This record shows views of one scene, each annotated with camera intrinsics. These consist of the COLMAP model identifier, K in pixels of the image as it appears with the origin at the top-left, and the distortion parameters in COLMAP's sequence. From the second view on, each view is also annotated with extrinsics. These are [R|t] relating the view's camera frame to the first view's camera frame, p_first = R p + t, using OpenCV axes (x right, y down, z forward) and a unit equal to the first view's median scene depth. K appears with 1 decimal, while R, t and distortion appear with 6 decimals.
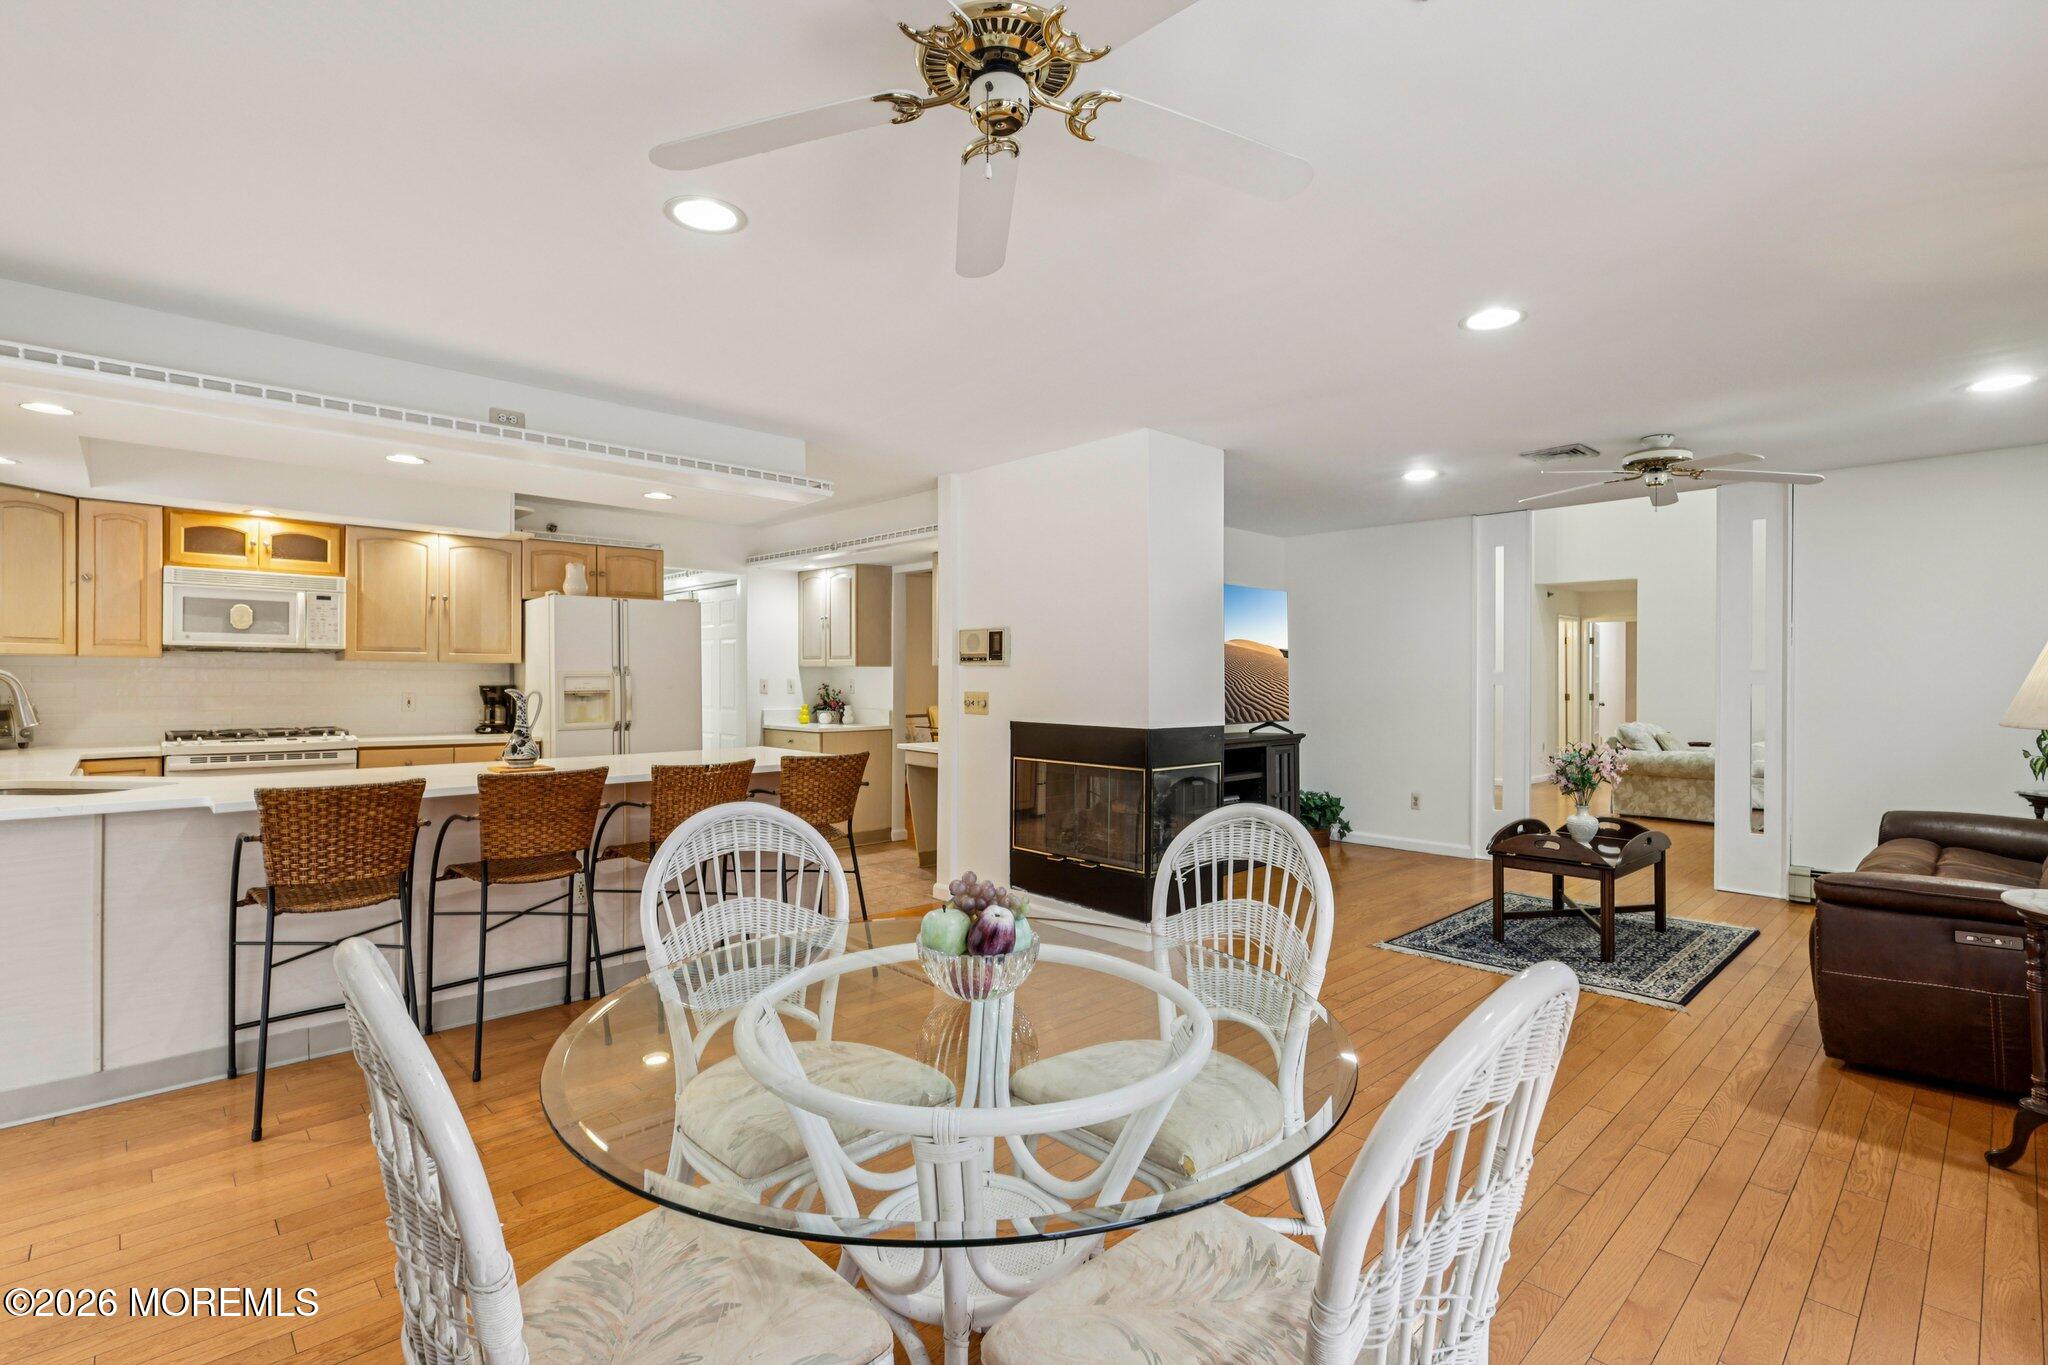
lens RADIAL K [[936.3, 0, 1015.1], [0, 936.3, 675.8], [0, 0, 1]] dist [-0.012368, 0.000912]
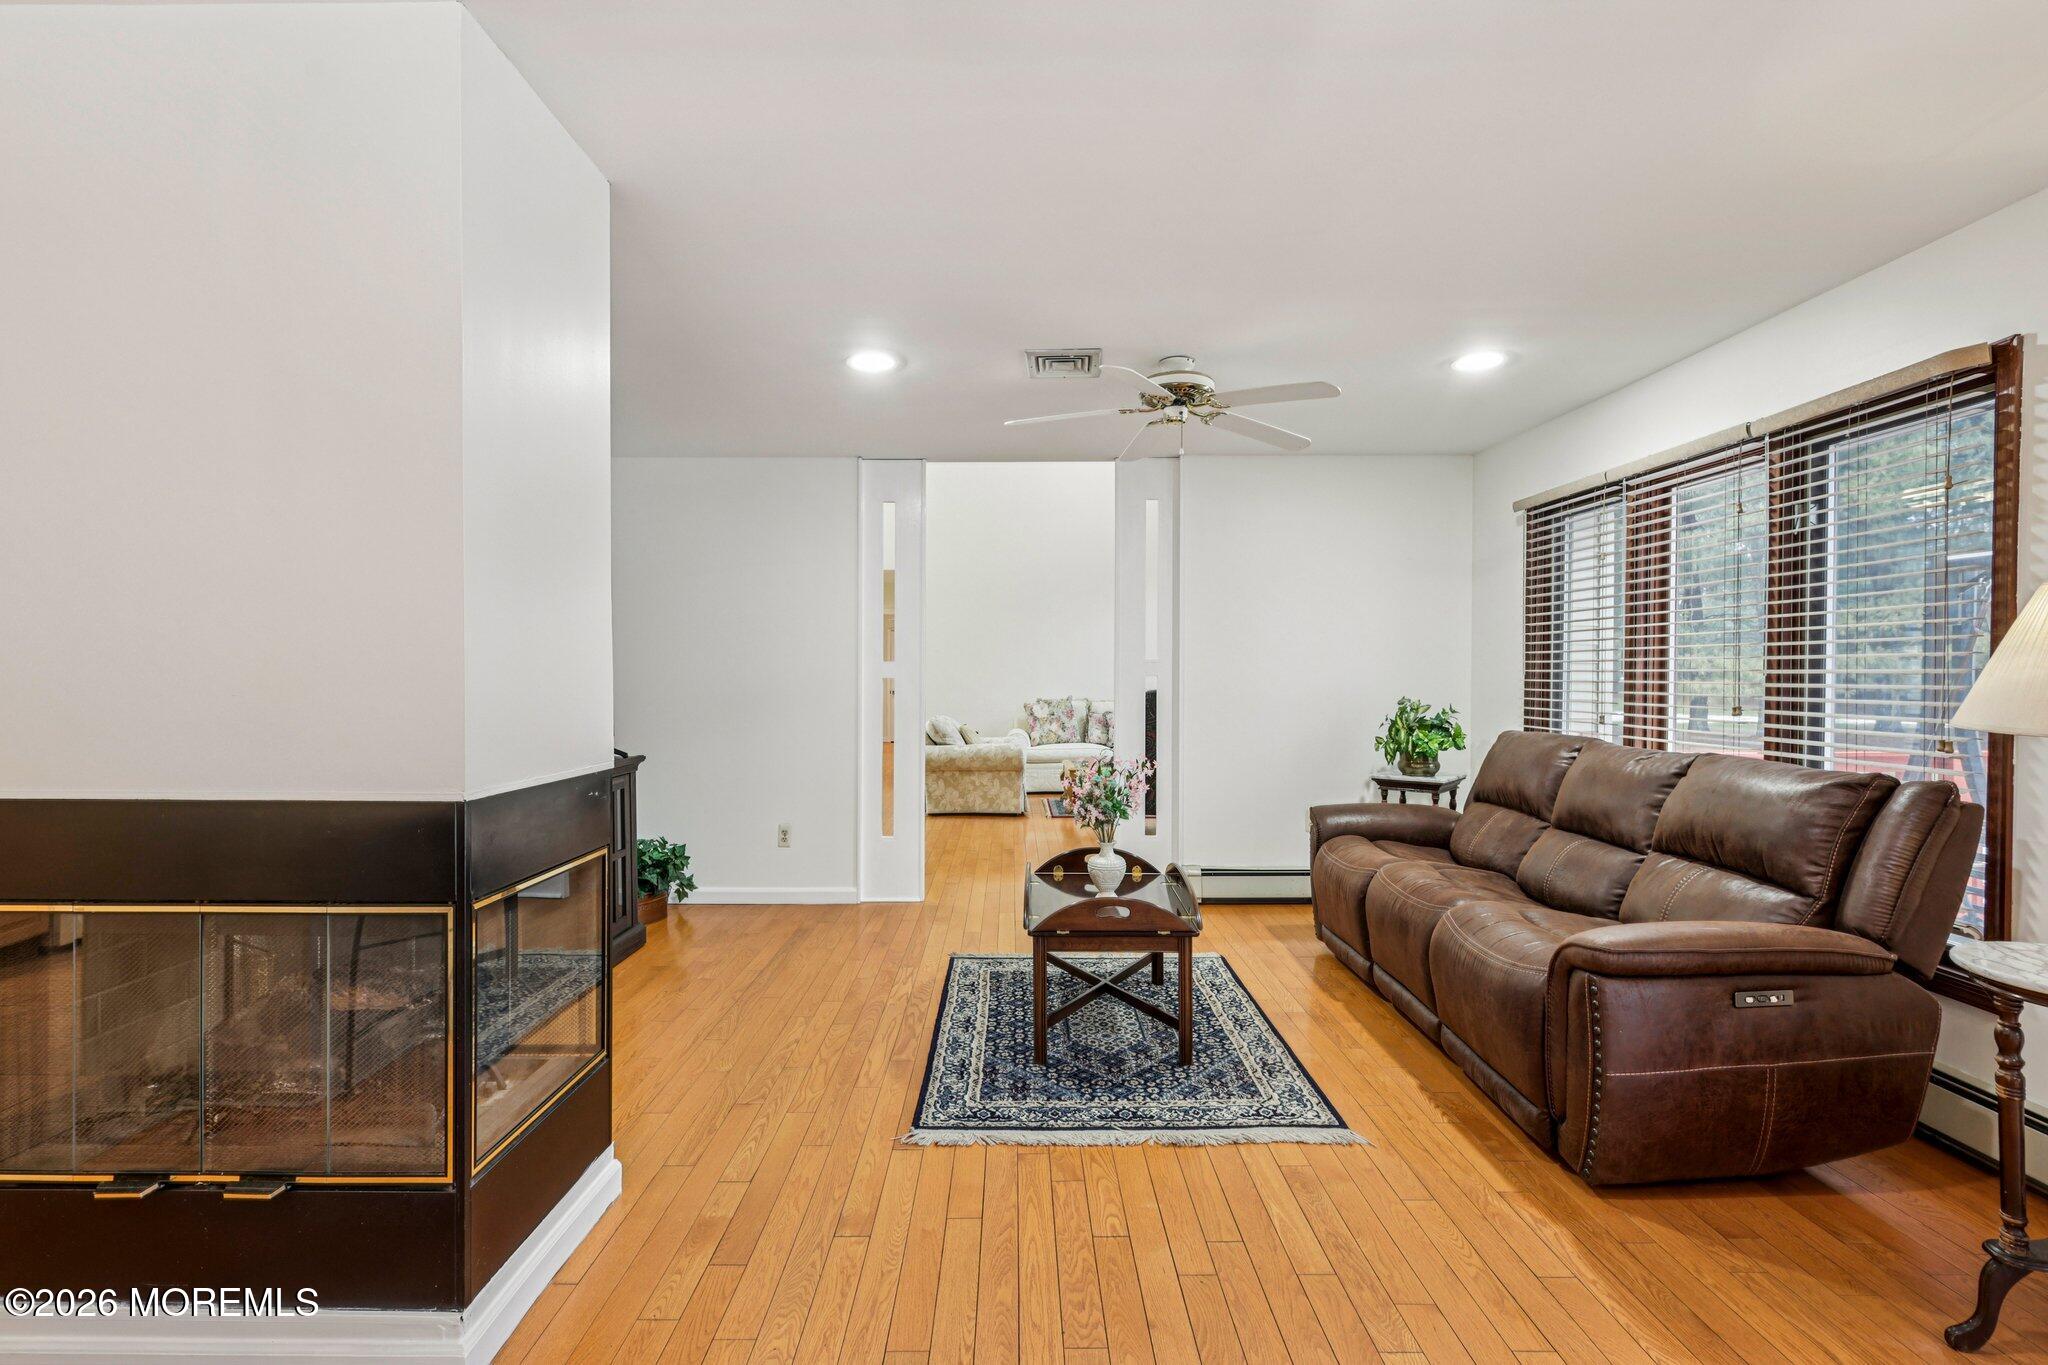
lens RADIAL K [[936.3, 0, 1015.6], [0, 936.3, 684.9], [0, 0, 1]] dist [-0.012368, 0.000912]
pose [[0.683977, -0.012851, 0.729391, 0.018666], [0.000733, 0.999856, 0.016928, 0.001860], [-0.729503, -0.011044, 0.683888, 0.474088]]
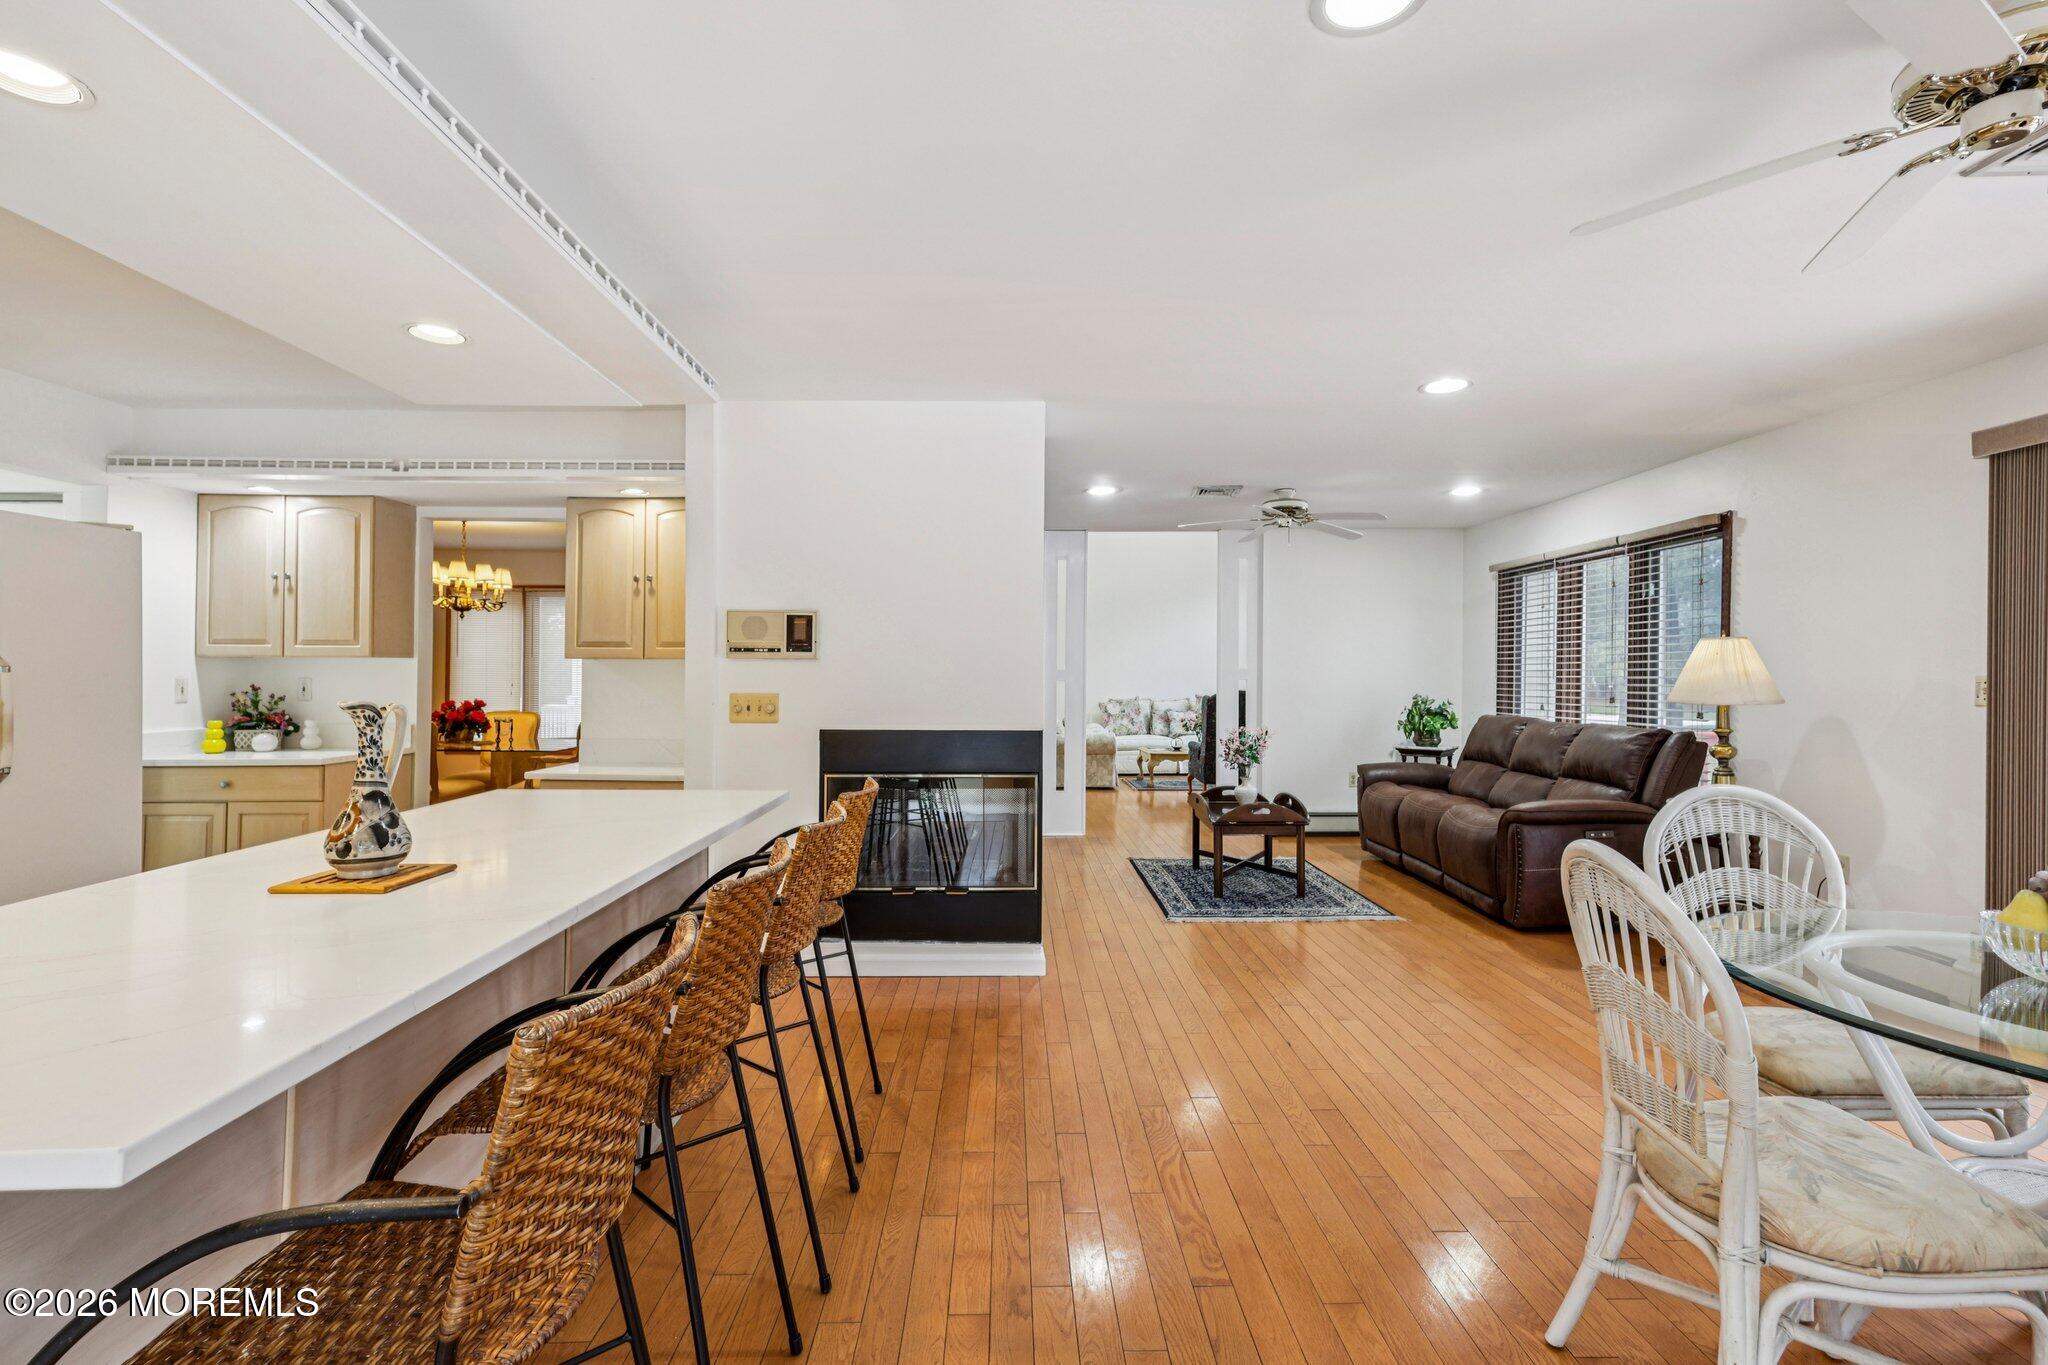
lens RADIAL K [[936.3, 0, 1013.4], [0, 936.3, 685.5], [0, 0, 1]] dist [-0.012368, 0.000912]
pose [[0.681997, -0.007540, 0.731316, -0.447265], [-0.002059, 0.999923, 0.012229, 0.000957], [-0.731352, -0.009846, 0.681929, 0.324505]]
